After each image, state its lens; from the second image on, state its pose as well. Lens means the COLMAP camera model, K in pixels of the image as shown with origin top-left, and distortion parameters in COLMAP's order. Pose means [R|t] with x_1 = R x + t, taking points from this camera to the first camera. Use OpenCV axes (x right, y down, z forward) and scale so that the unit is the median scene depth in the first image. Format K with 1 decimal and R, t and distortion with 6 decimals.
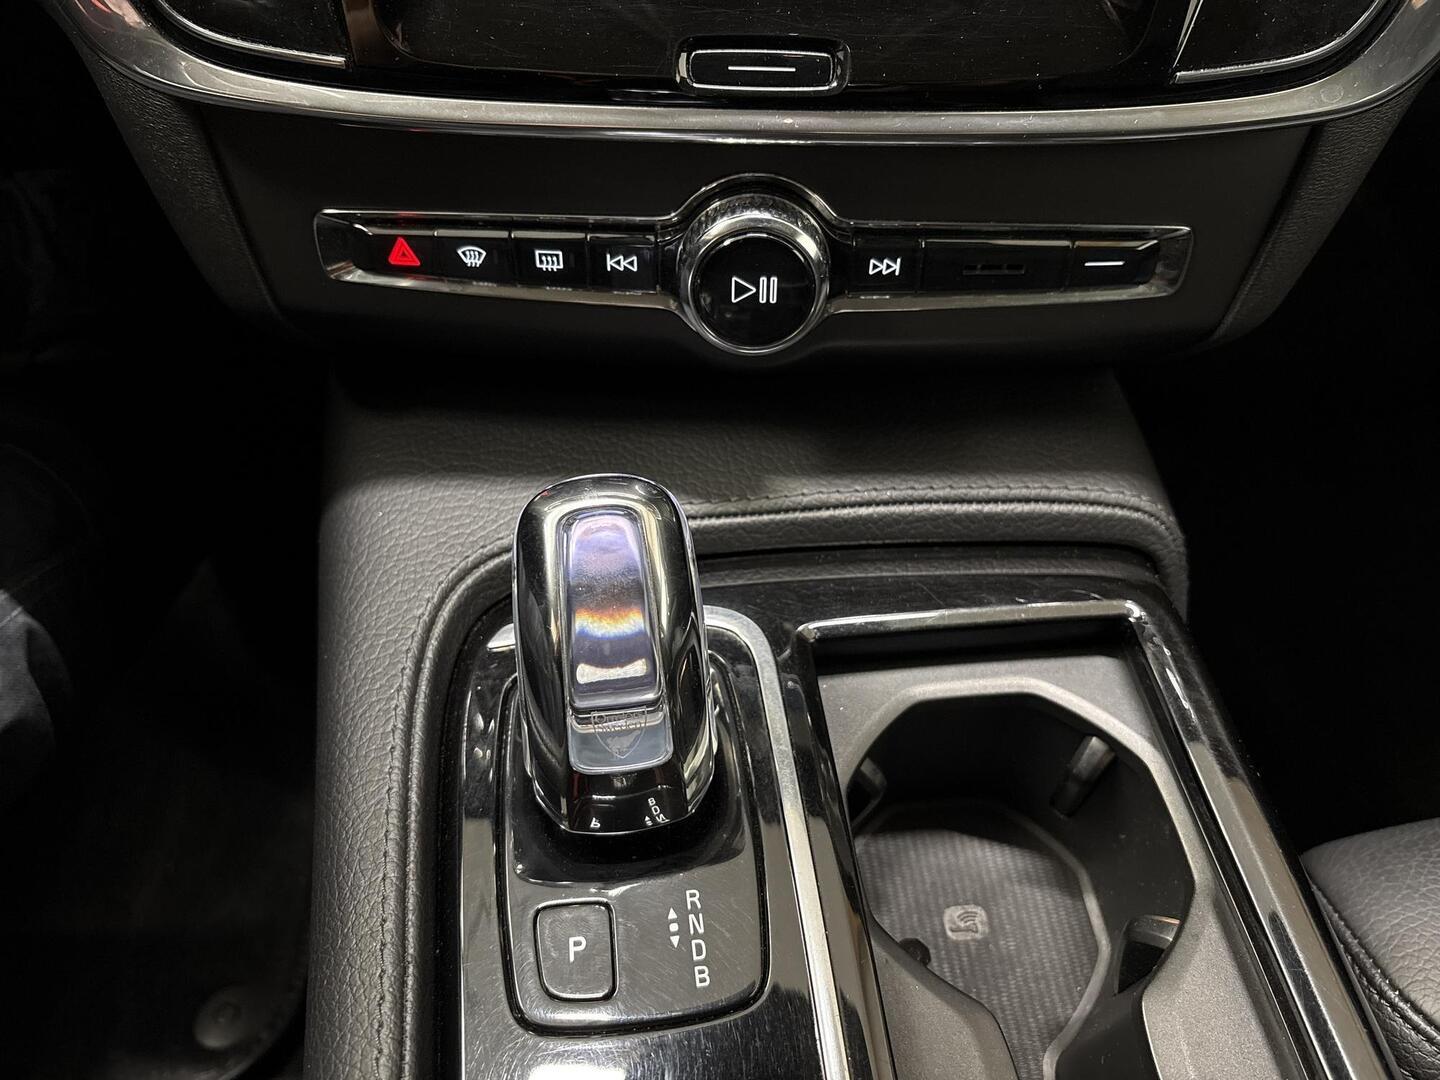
lens RADIAL K [[1082.4, 0, 715.1], [0, 1082.4, 540.4], [0, 0, 1]] dist [-0.000552, -0.003762]
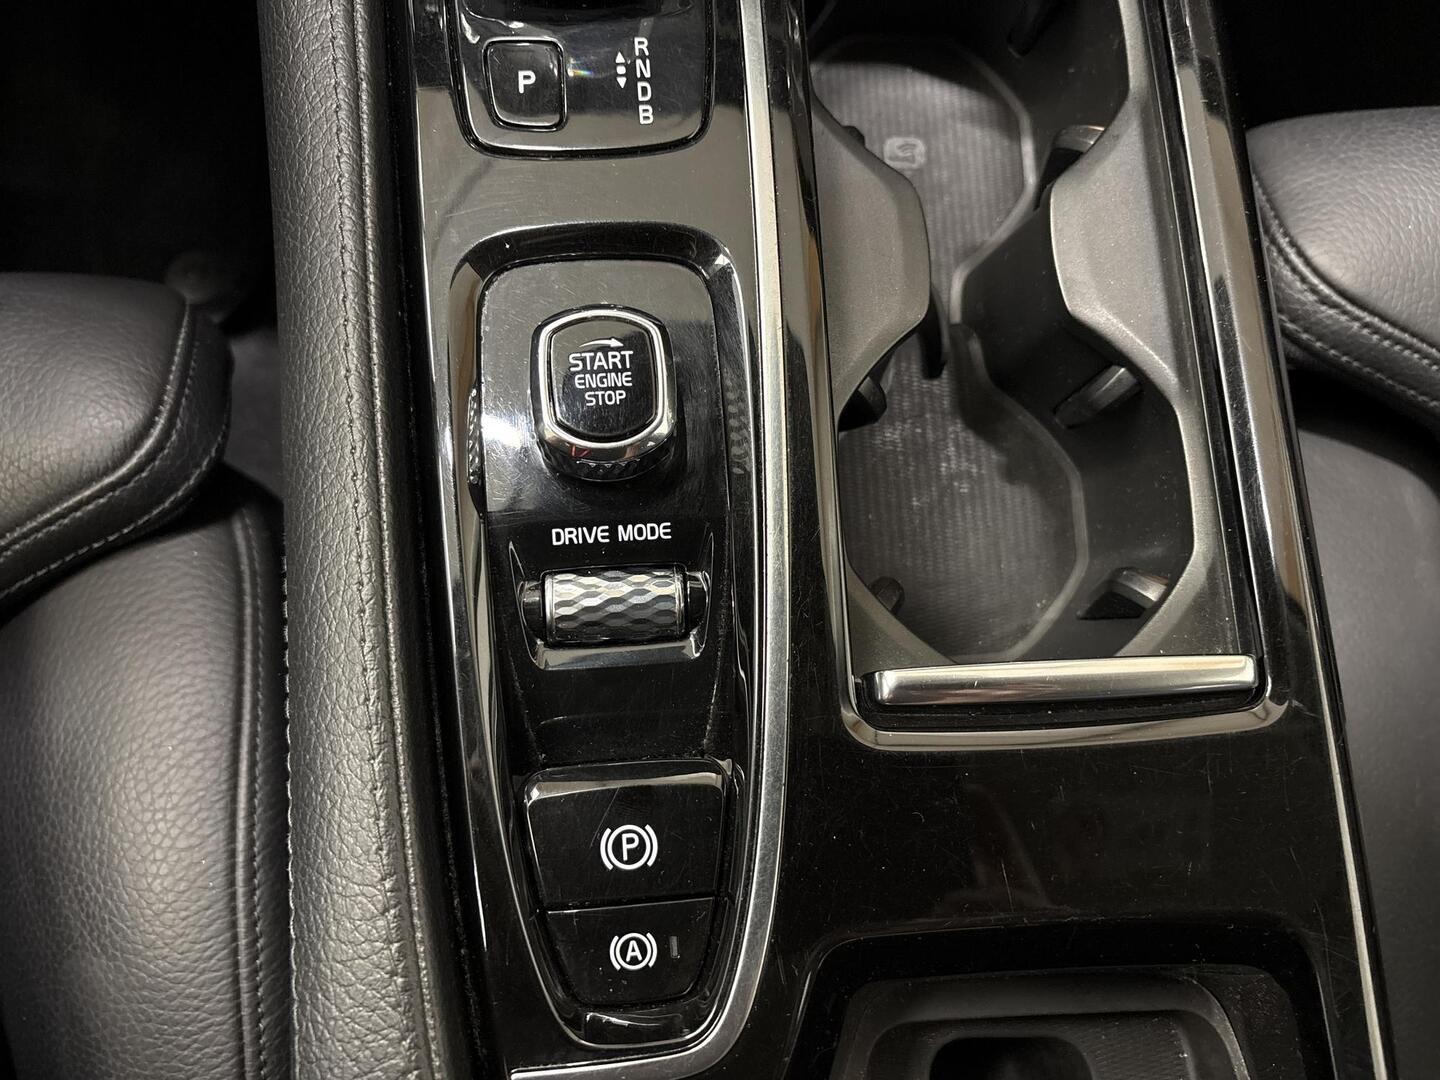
lens RADIAL K [[1096.7, 0, 720.0], [0, 1096.7, 540.0], [0, 0, 1]] dist [0.012358, -0.007835]
pose [[0.997120, 0.056952, 0.050085, 0.023853], [-0.073514, 0.888160, 0.453615, 0.226813], [-0.018649, -0.455991, 0.889789, -0.112018]]
